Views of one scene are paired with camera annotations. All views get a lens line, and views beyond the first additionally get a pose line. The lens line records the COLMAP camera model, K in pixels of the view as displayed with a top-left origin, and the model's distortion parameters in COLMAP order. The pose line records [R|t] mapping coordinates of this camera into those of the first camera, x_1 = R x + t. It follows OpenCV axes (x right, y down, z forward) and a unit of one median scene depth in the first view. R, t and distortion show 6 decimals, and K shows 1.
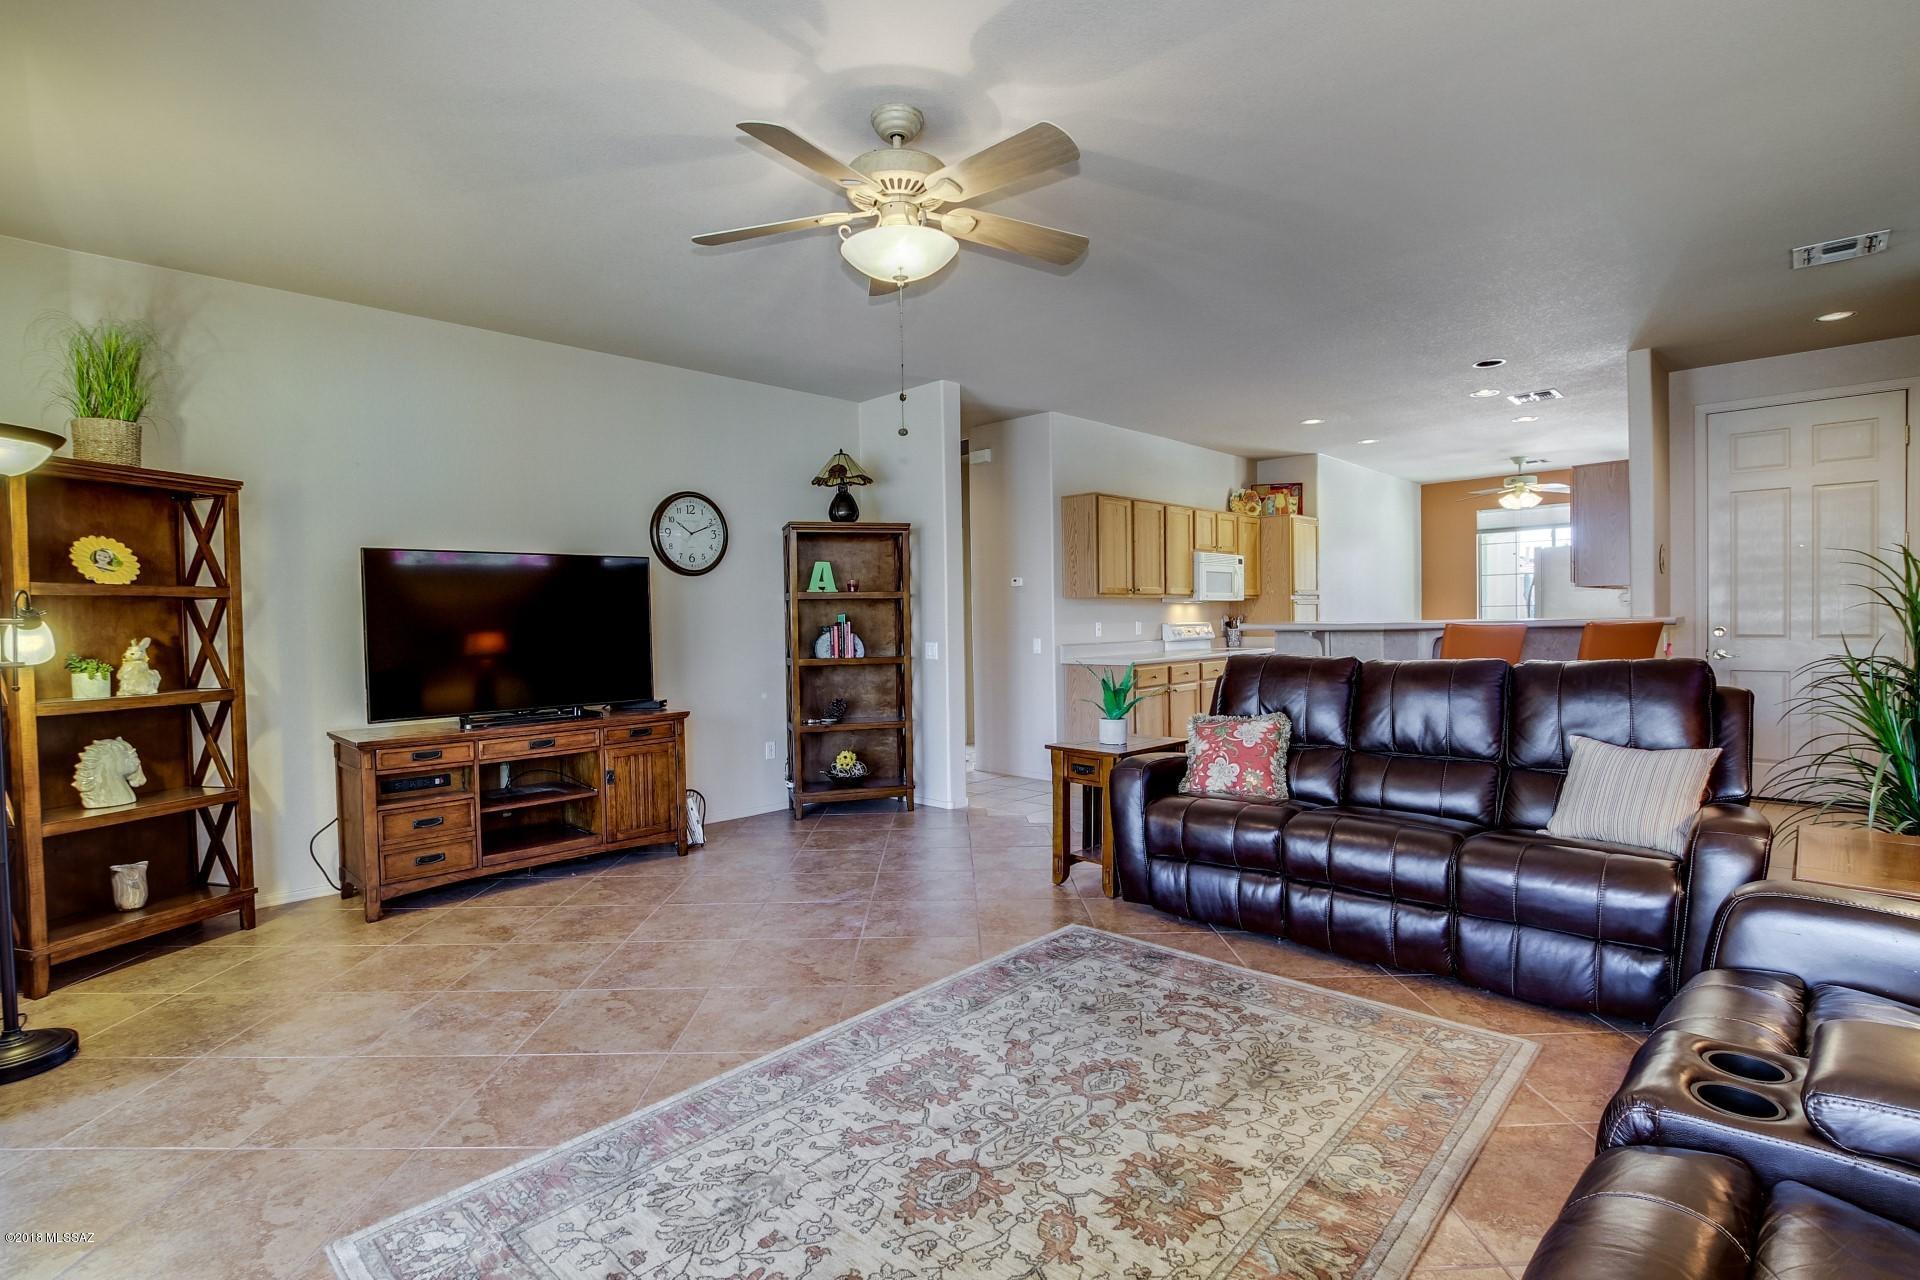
lens RADIAL K [[914.1, 0, 927.1], [0, 914.1, 644.3], [0, 0, 1]] dist [-0.035288, -0.000095]
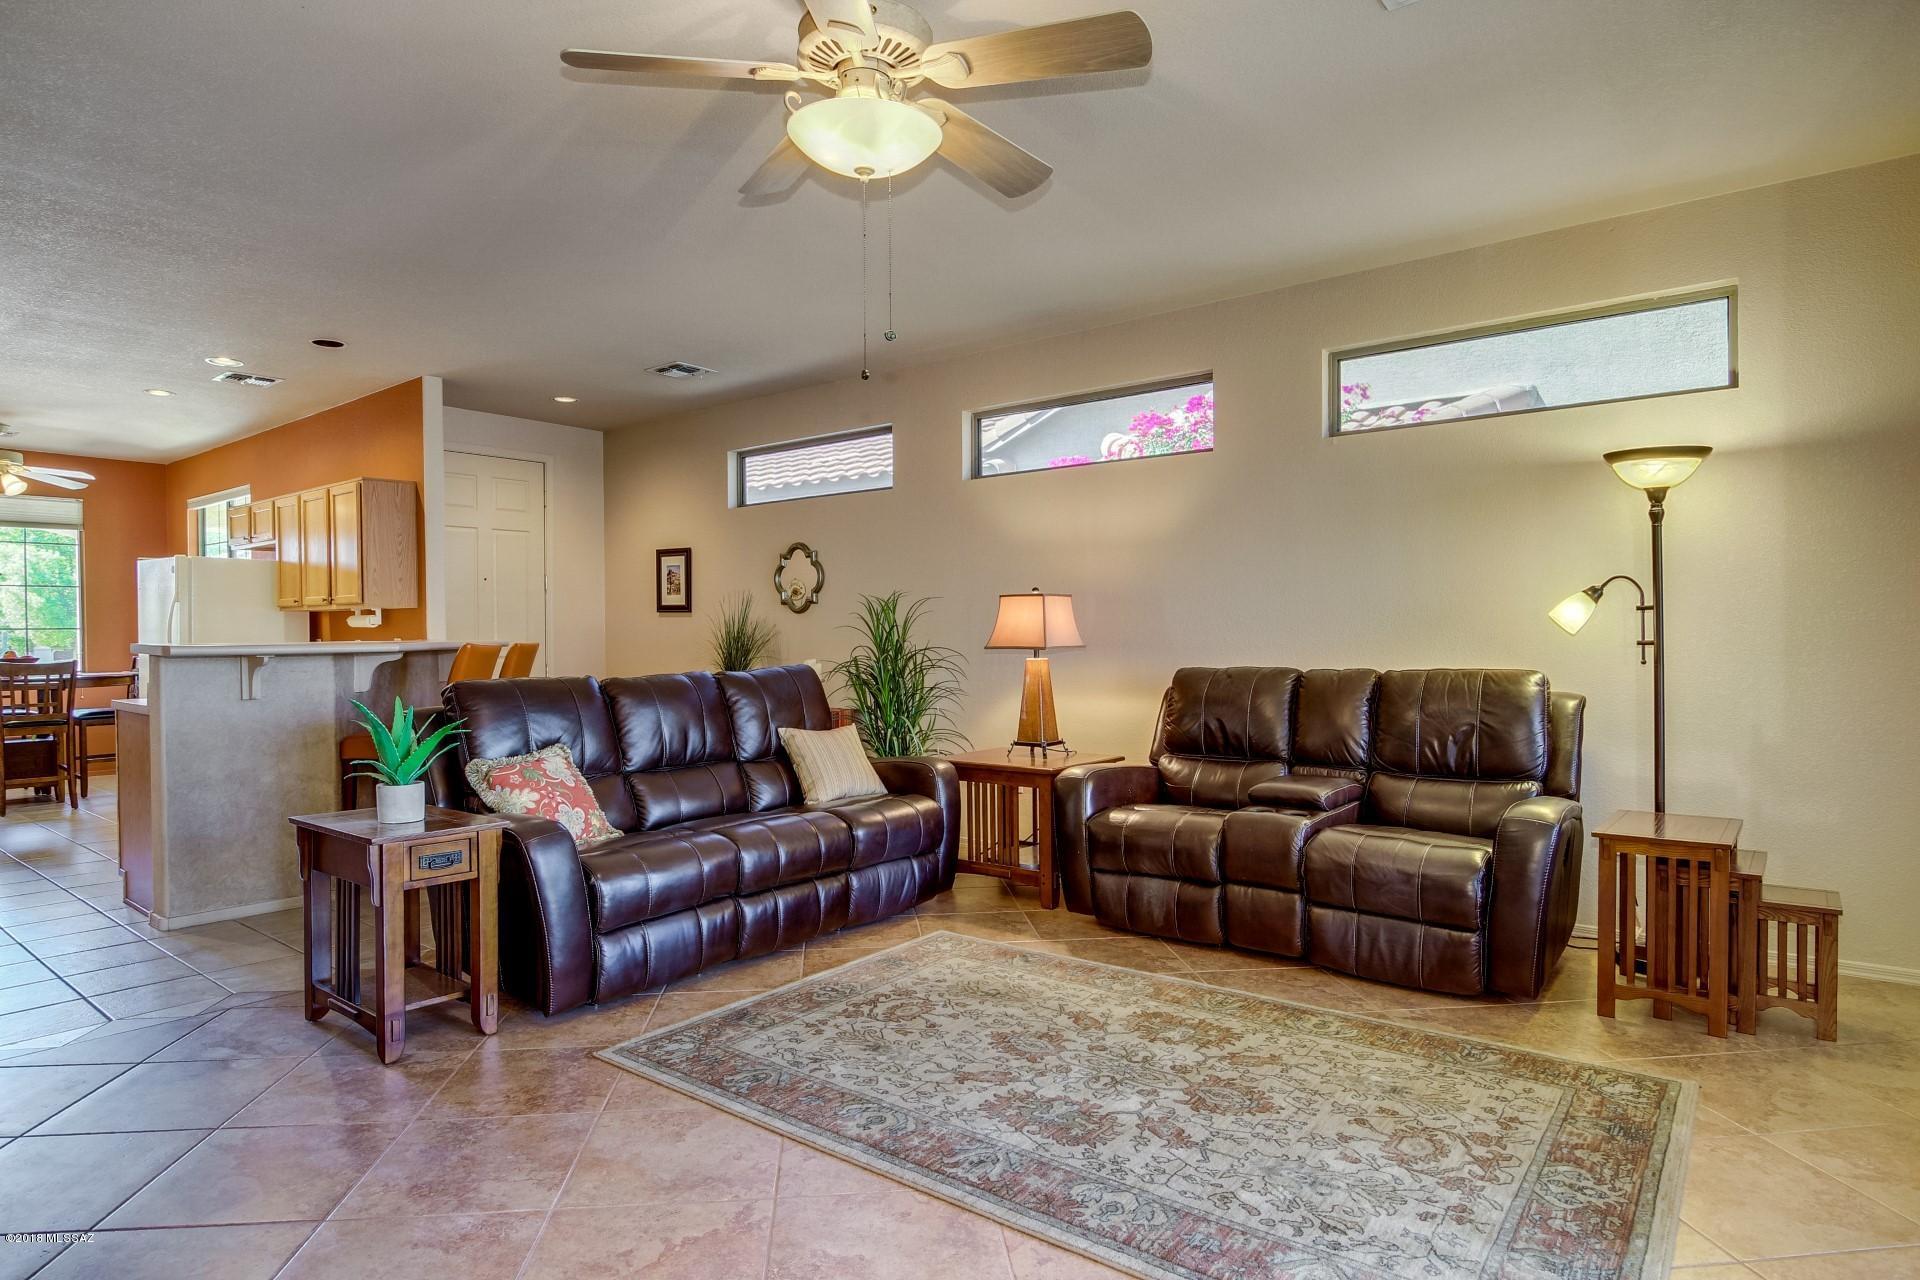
lens RADIAL K [[1132.4, 0, 960.0], [0, 1132.4, 640.0], [0, 0, 1]] dist [-0.033593, 0.001114]
pose [[-0.143685, 0.011656, 0.989555, -0.985378], [0.037110, 0.999291, -0.006382, -0.000658], [-0.988927, 0.035806, -0.144015, 1.086727]]
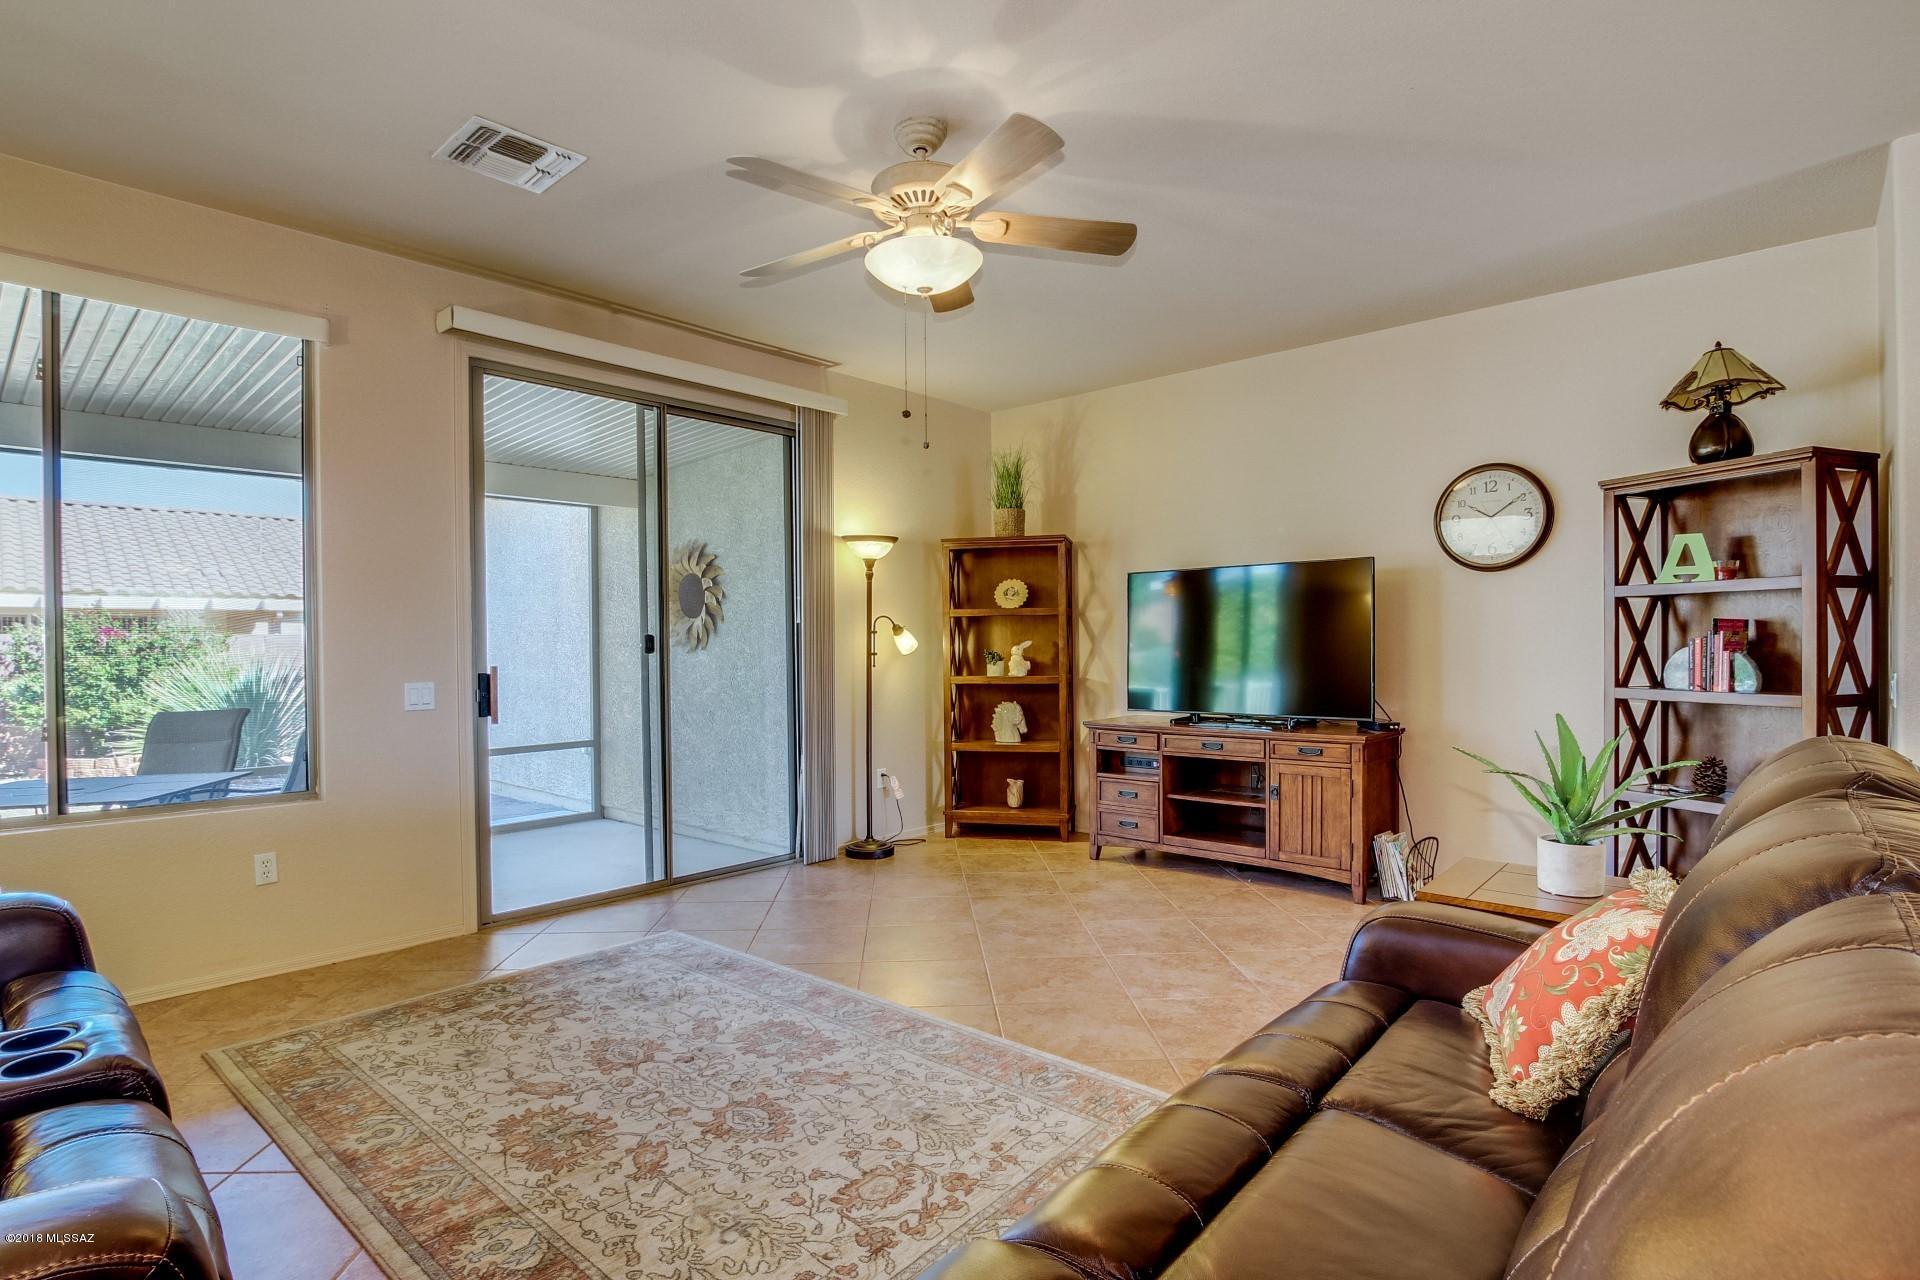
lens RADIAL K [[914.1, 0, 927.1], [0, 914.1, 644.3], [0, 0, 1]] dist [-0.035288, -0.000095]
pose [[0.058806, 0.018005, -0.998107, 0.987090], [-0.020817, 0.999642, 0.016806, -0.031597], [0.998052, 0.019790, 0.059160, 0.964383]]
